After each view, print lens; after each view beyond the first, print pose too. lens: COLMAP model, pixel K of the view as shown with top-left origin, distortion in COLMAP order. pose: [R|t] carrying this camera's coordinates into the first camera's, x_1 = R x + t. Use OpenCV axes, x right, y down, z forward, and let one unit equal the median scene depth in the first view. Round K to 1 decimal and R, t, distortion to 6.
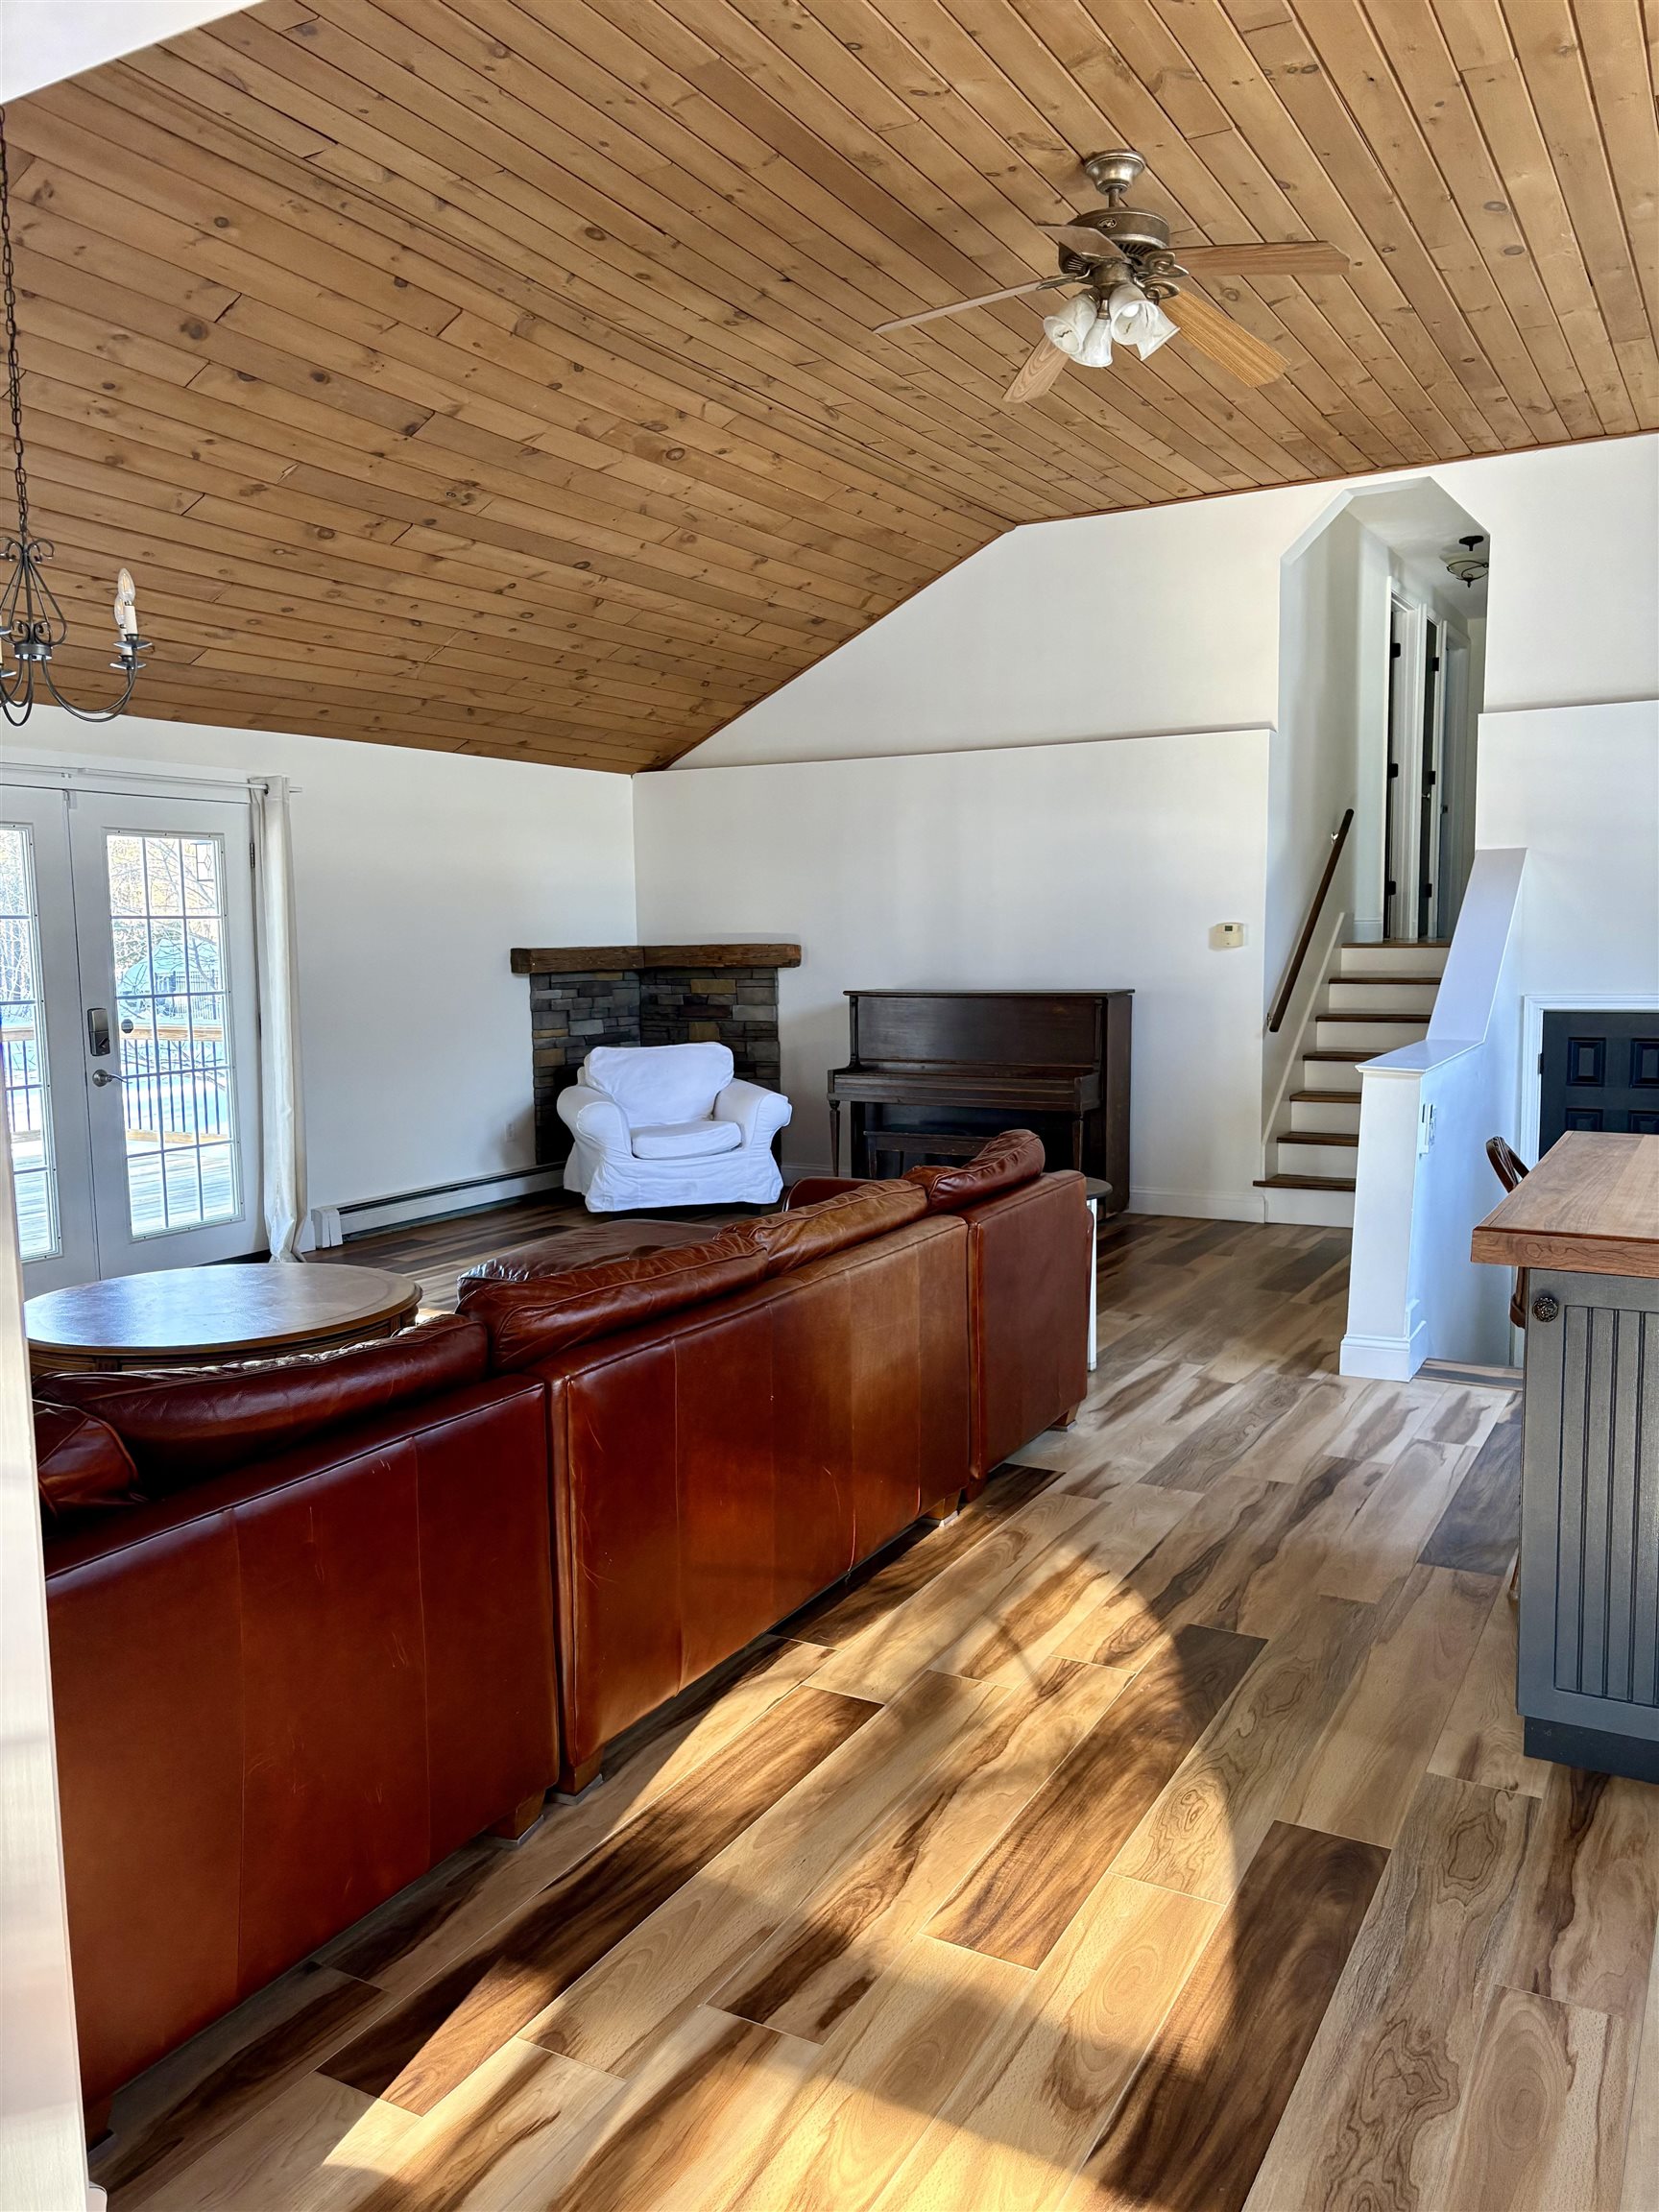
lens RADIAL K [[1672.9, 0, 822.6], [0, 1672.9, 1128.5], [0, 0, 1]] dist [0.040677, -0.040604]
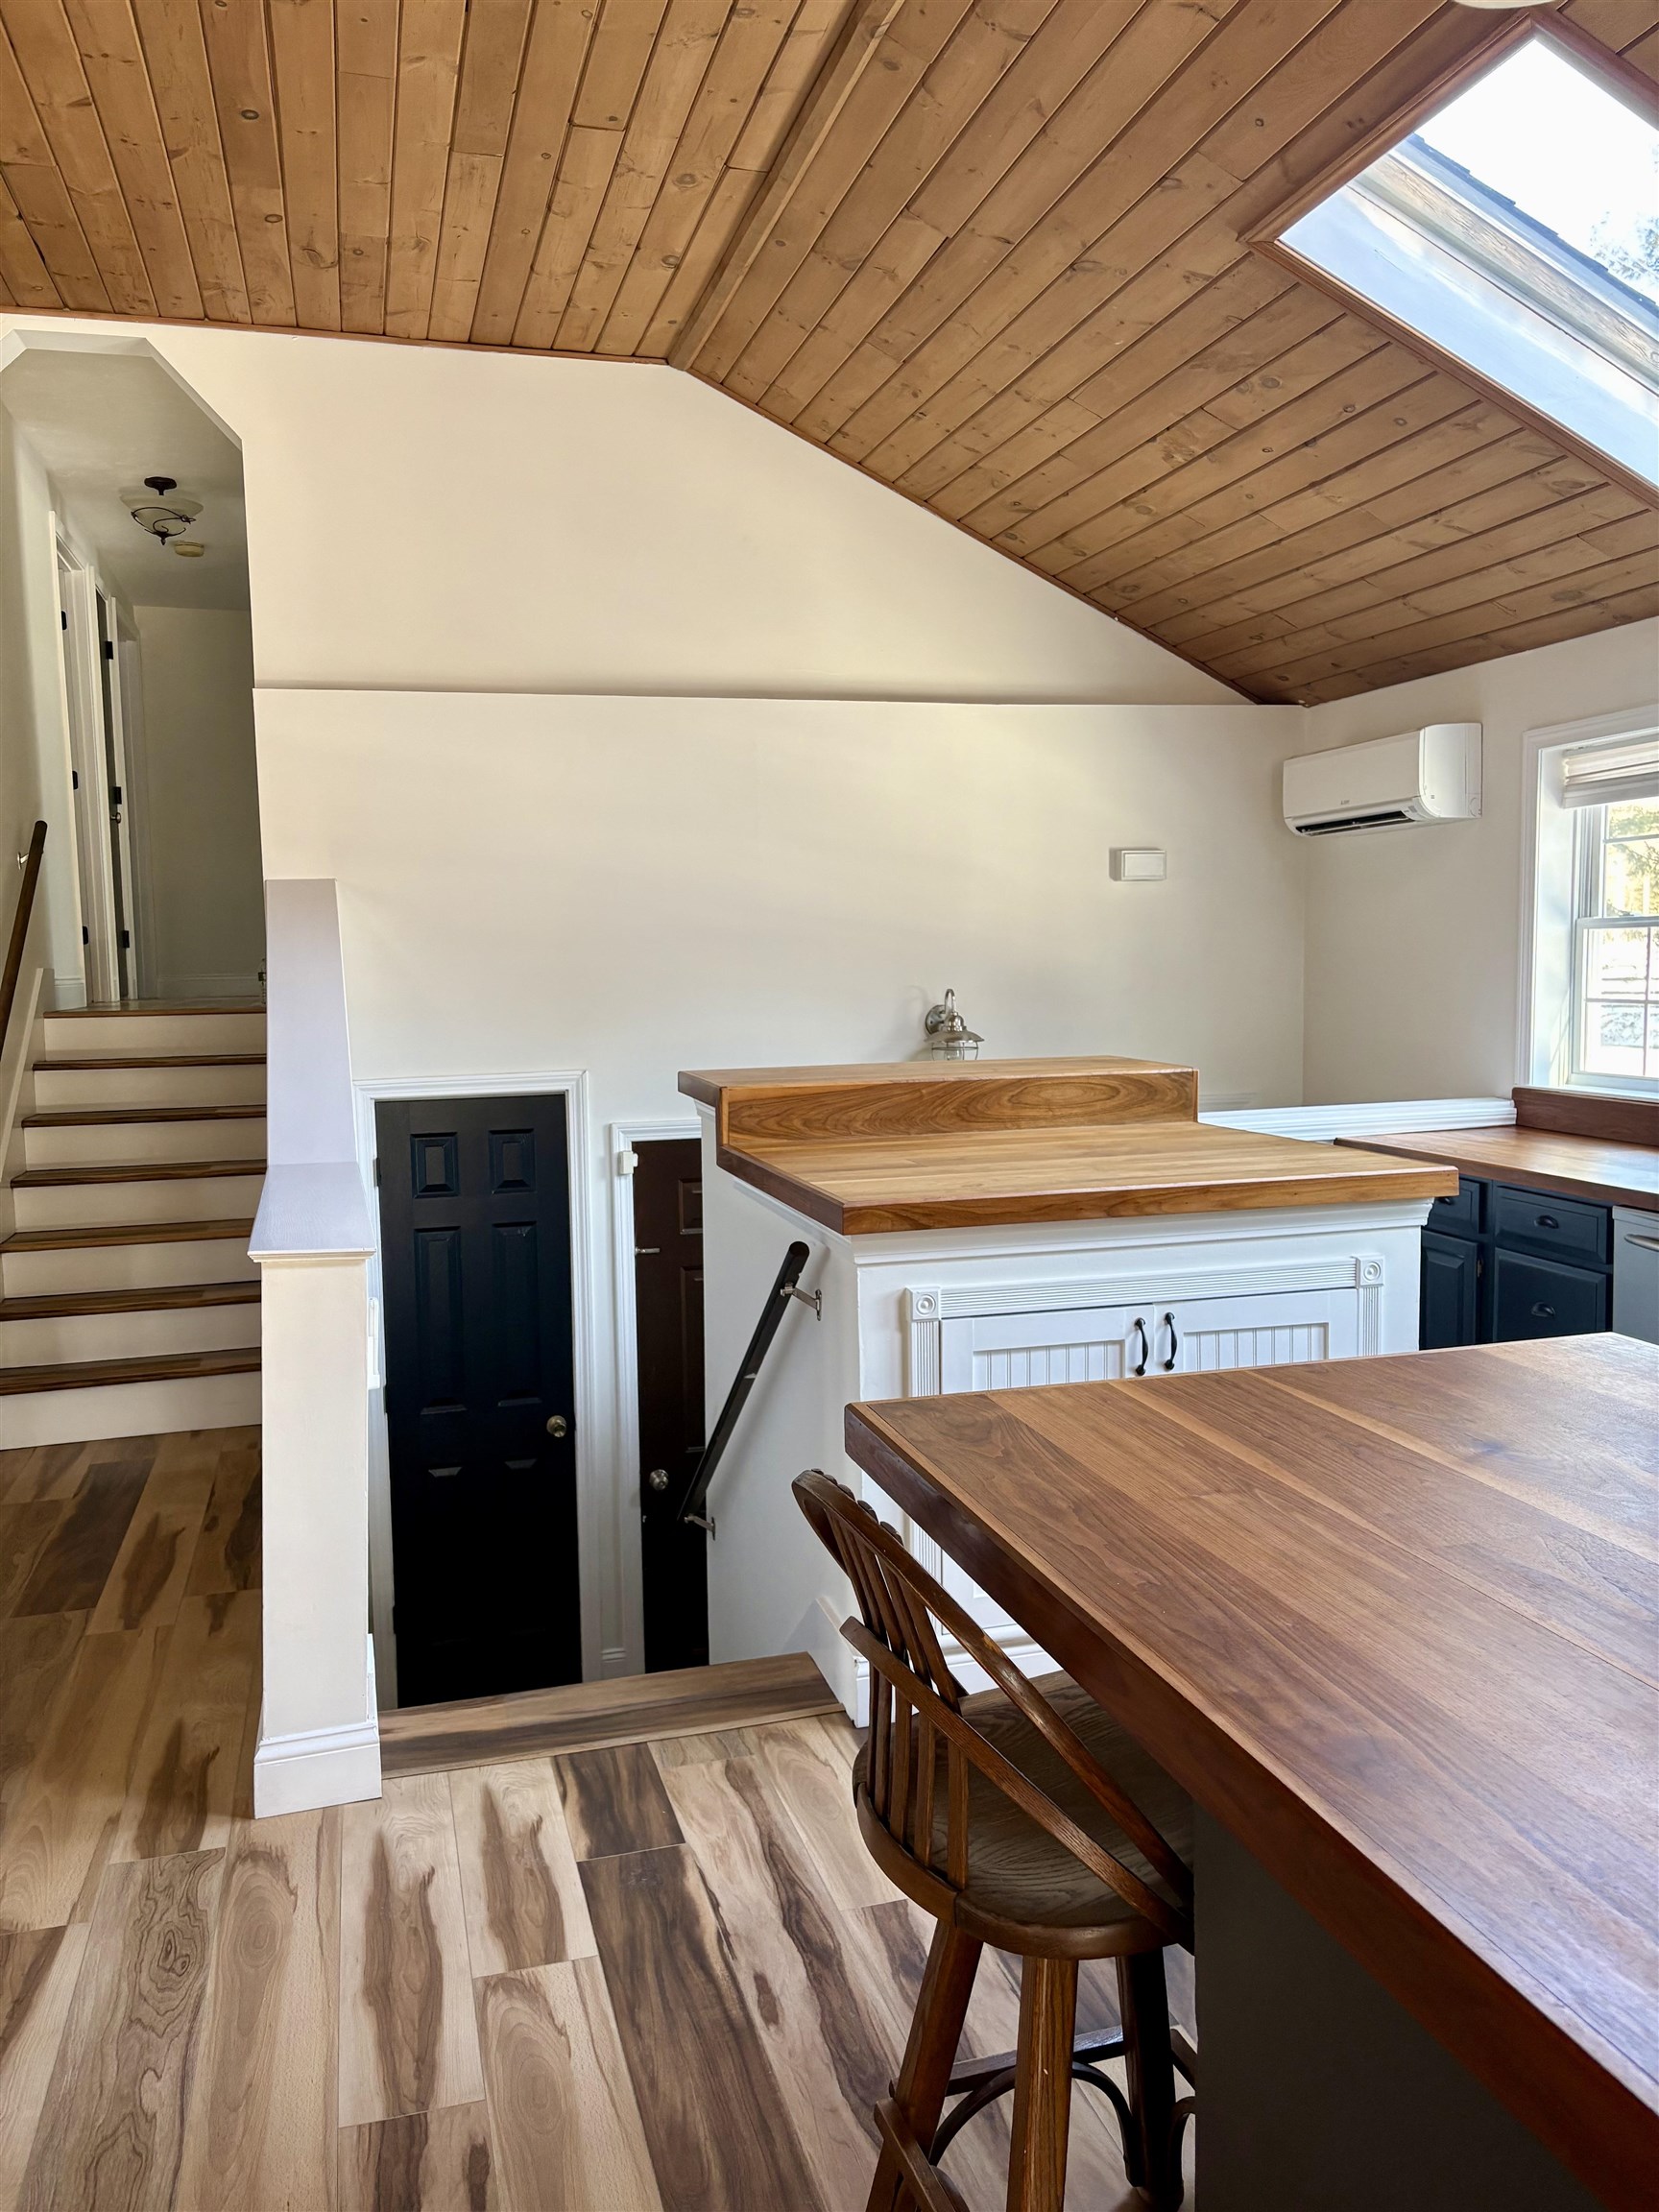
lens RADIAL K [[1674.0, 0, 829.5], [0, 1674.0, 1106.0], [0, 0, 1]] dist [0.037281, -0.000486]
pose [[0.702672, -0.060244, 0.708959, 0.076263], [0.092146, 0.995723, -0.006718, -0.072001], [-0.705522, 0.070048, 0.705218, 0.550803]]
